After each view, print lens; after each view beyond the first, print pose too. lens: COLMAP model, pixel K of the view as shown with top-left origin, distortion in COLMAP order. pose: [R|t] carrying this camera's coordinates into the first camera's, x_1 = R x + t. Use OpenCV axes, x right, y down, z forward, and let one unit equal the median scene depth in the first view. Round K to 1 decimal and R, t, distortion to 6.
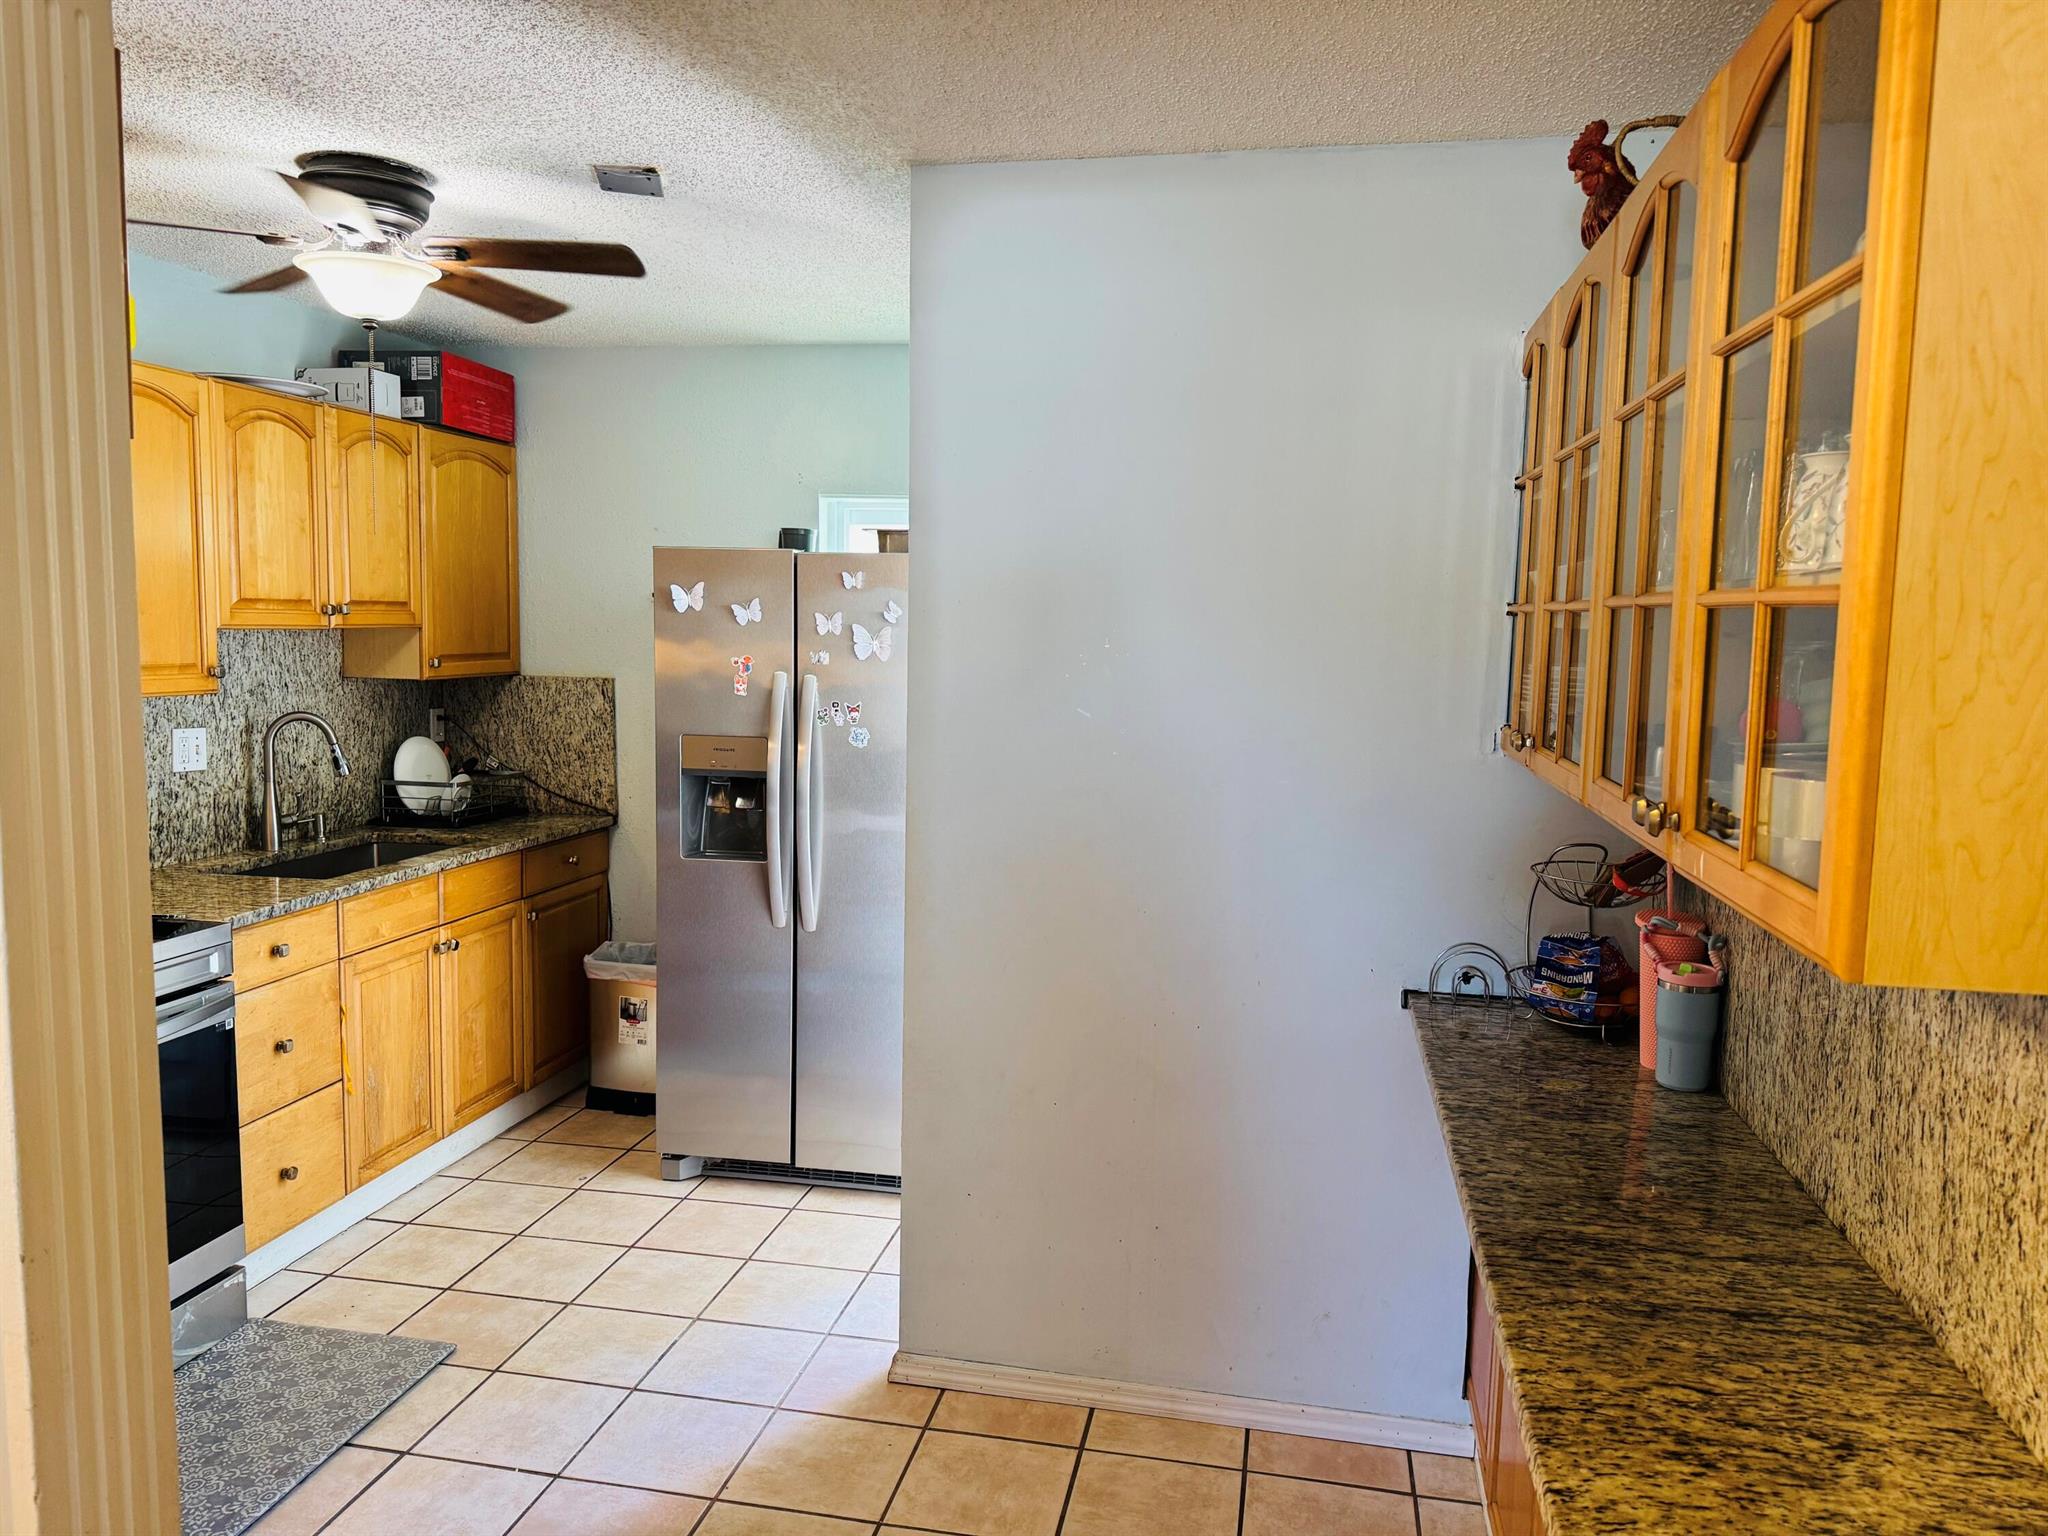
lens RADIAL K [[1423.2, 0, 1024.0], [0, 1423.2, 768.0], [0, 0, 1]] dist [0.097334, -0.146889]
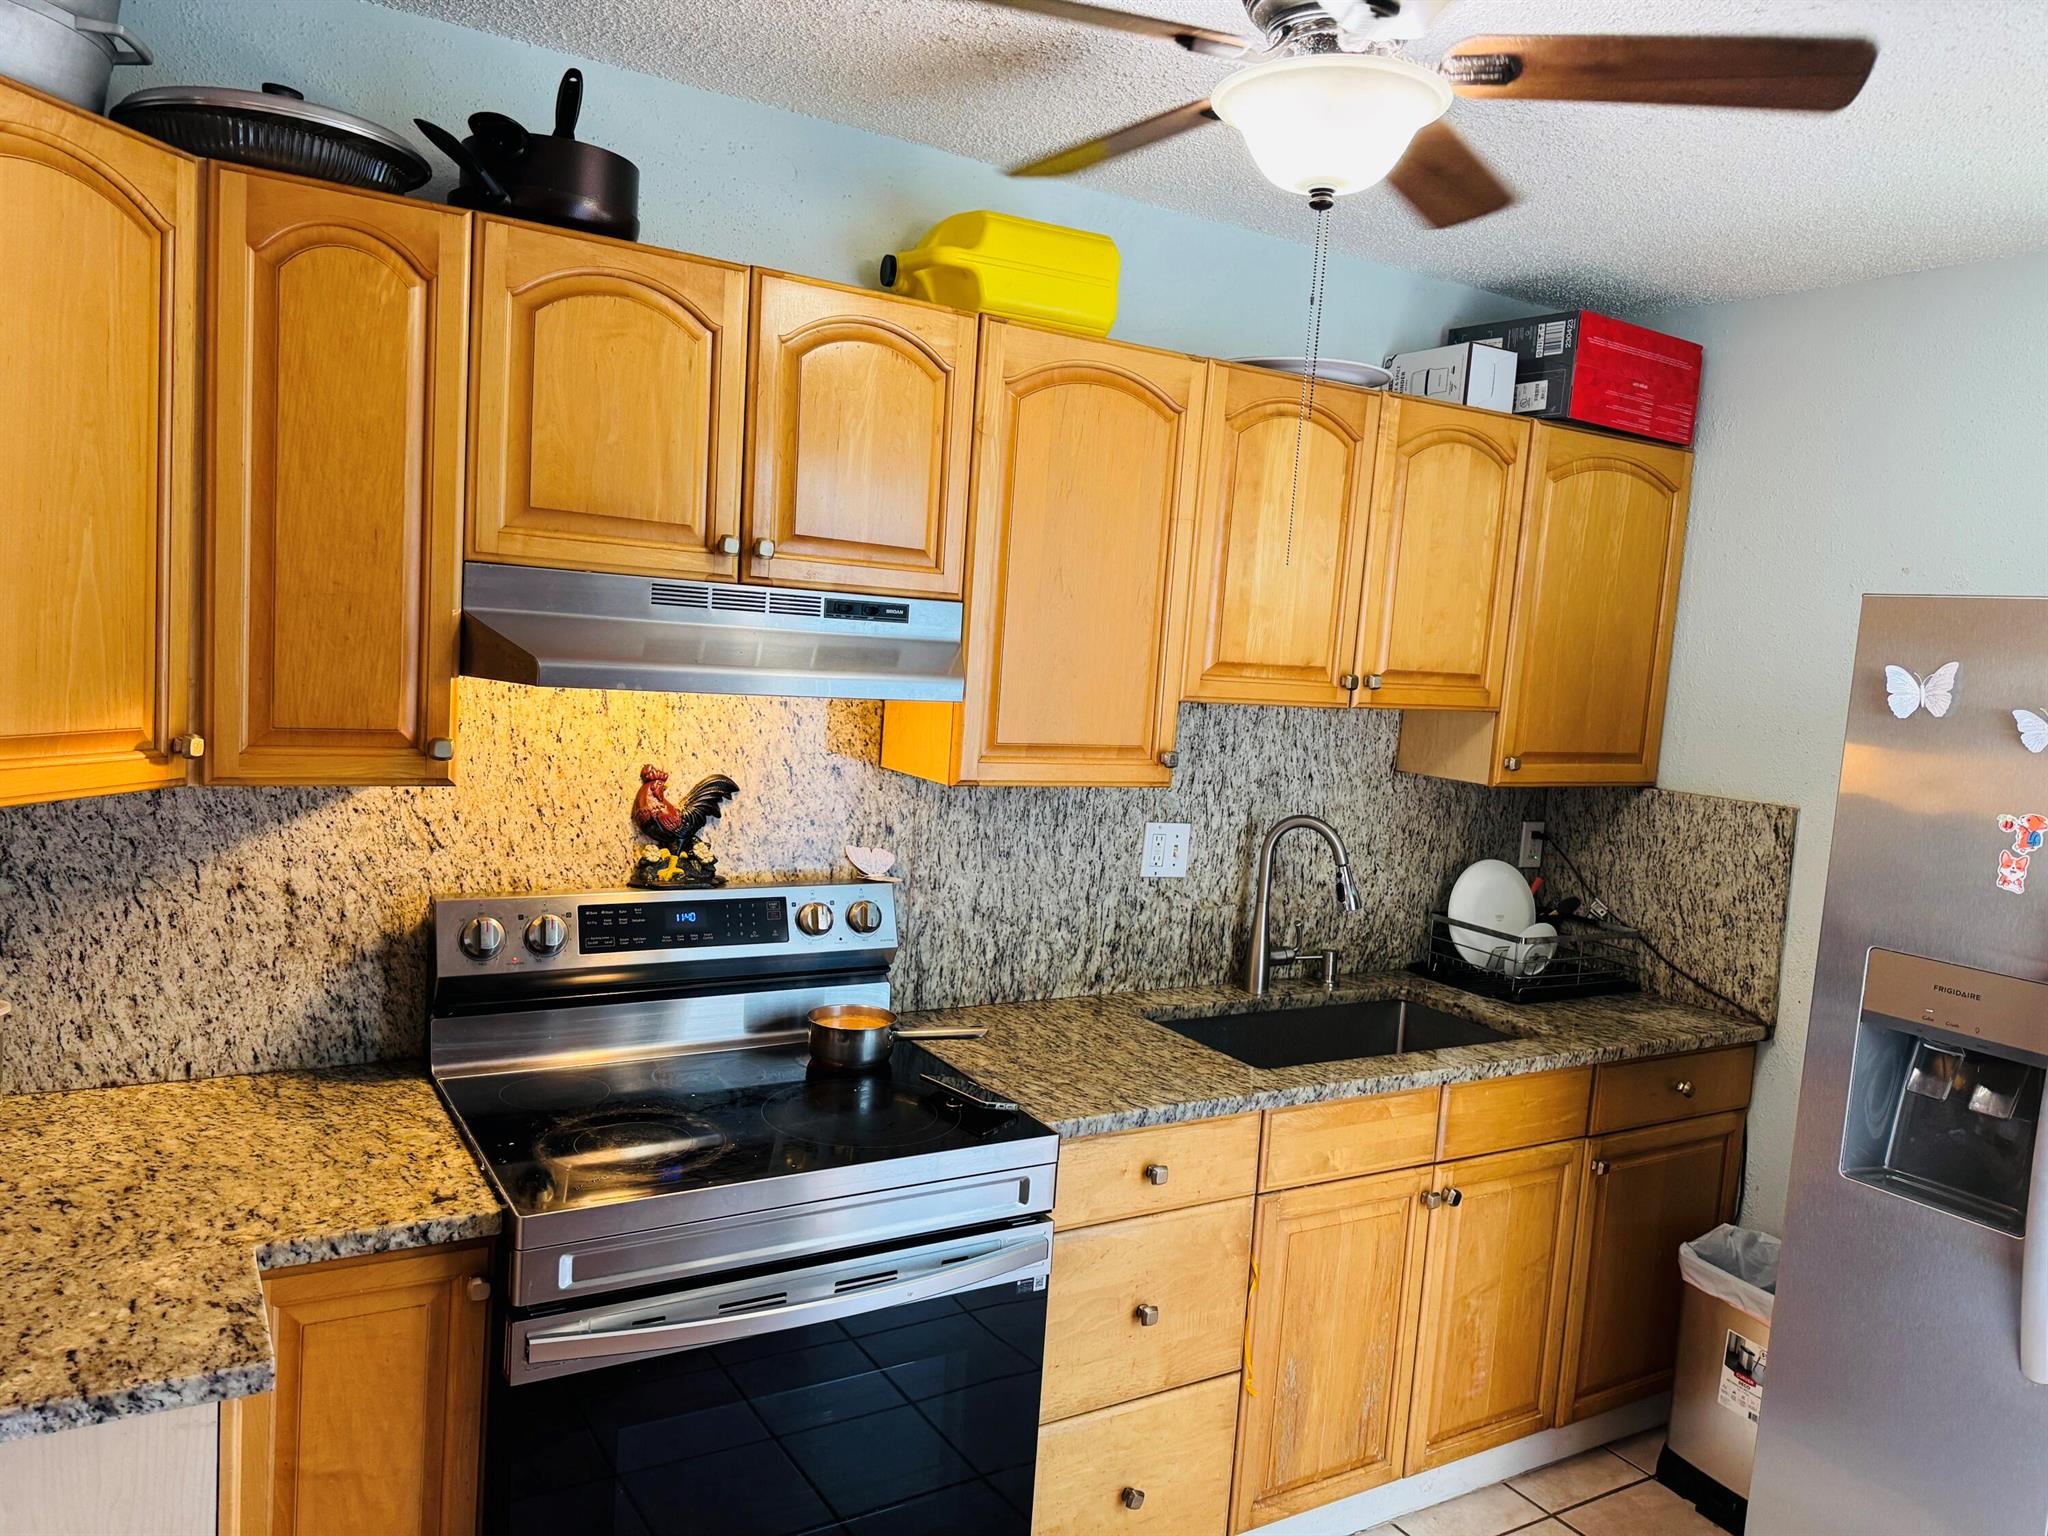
lens RADIAL K [[1423.2, 0, 1024.0], [0, 1423.2, 768.0], [0, 0, 1]] dist [0.097334, -0.146889]
pose [[0.669255, 0.097601, -0.736595, -0.056455], [-0.130333, 0.991386, 0.012943, -0.049386], [0.731513, 0.087341, 0.676211, 0.363894]]
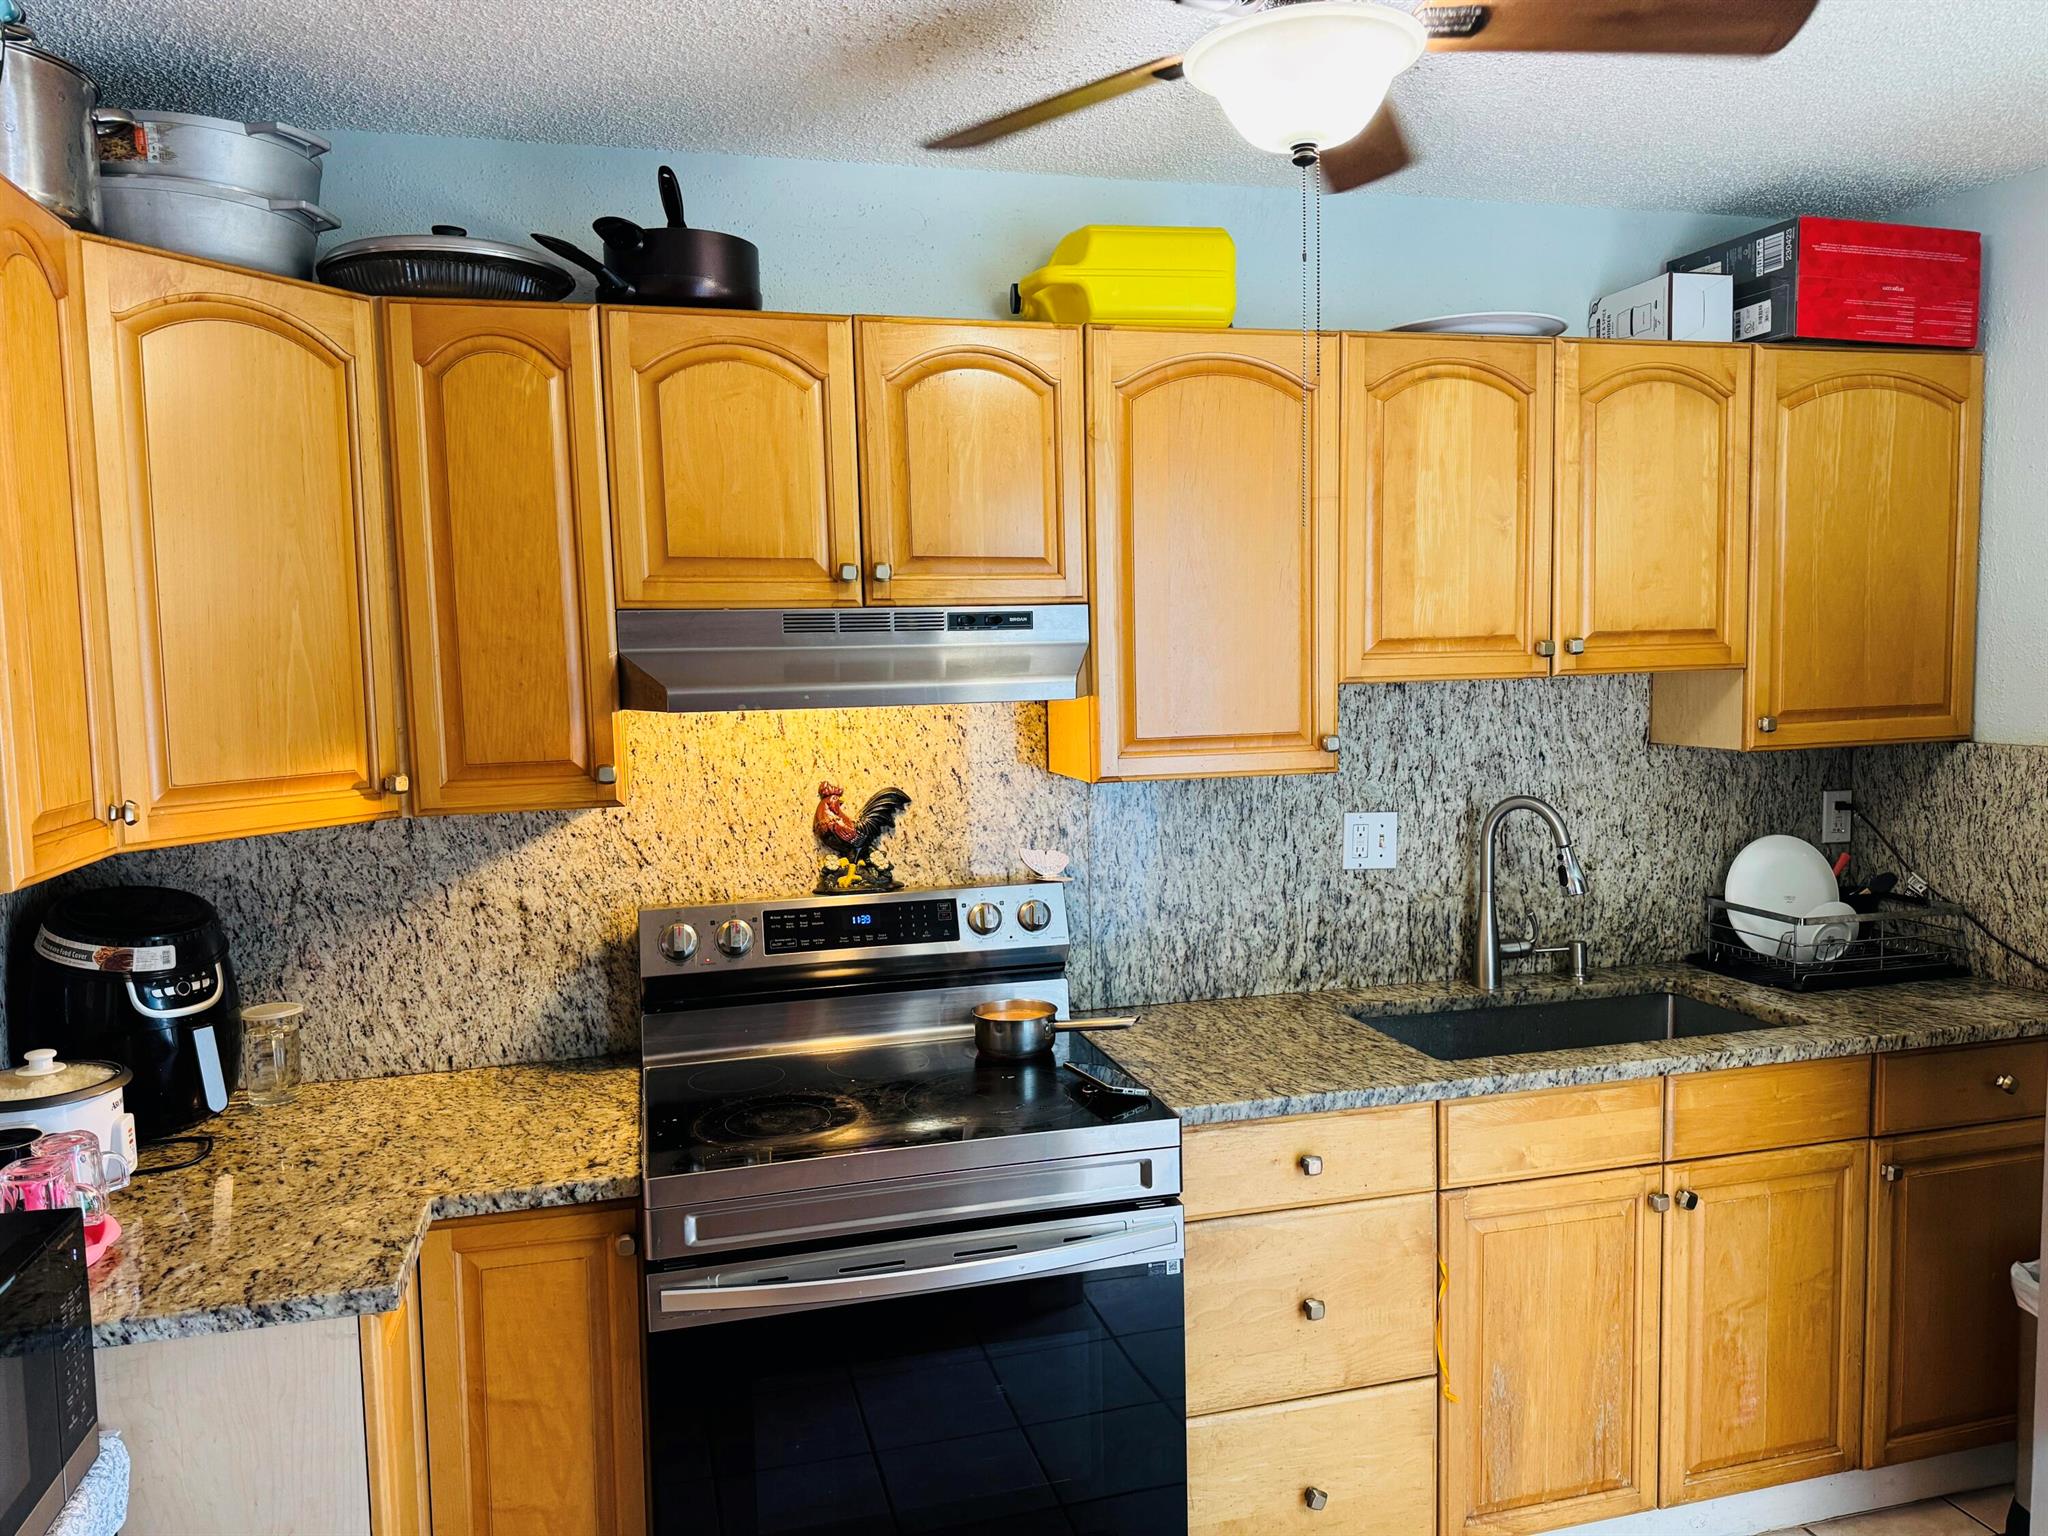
lens RADIAL K [[1423.2, 0, 1024.0], [0, 1423.2, 768.0], [0, 0, 1]] dist [0.097334, -0.146889]
pose [[0.434510, 0.042101, -0.899682, 0.014451], [-0.059884, 0.998047, 0.017783, -0.046207], [0.898674, 0.046149, 0.436183, 0.443132]]
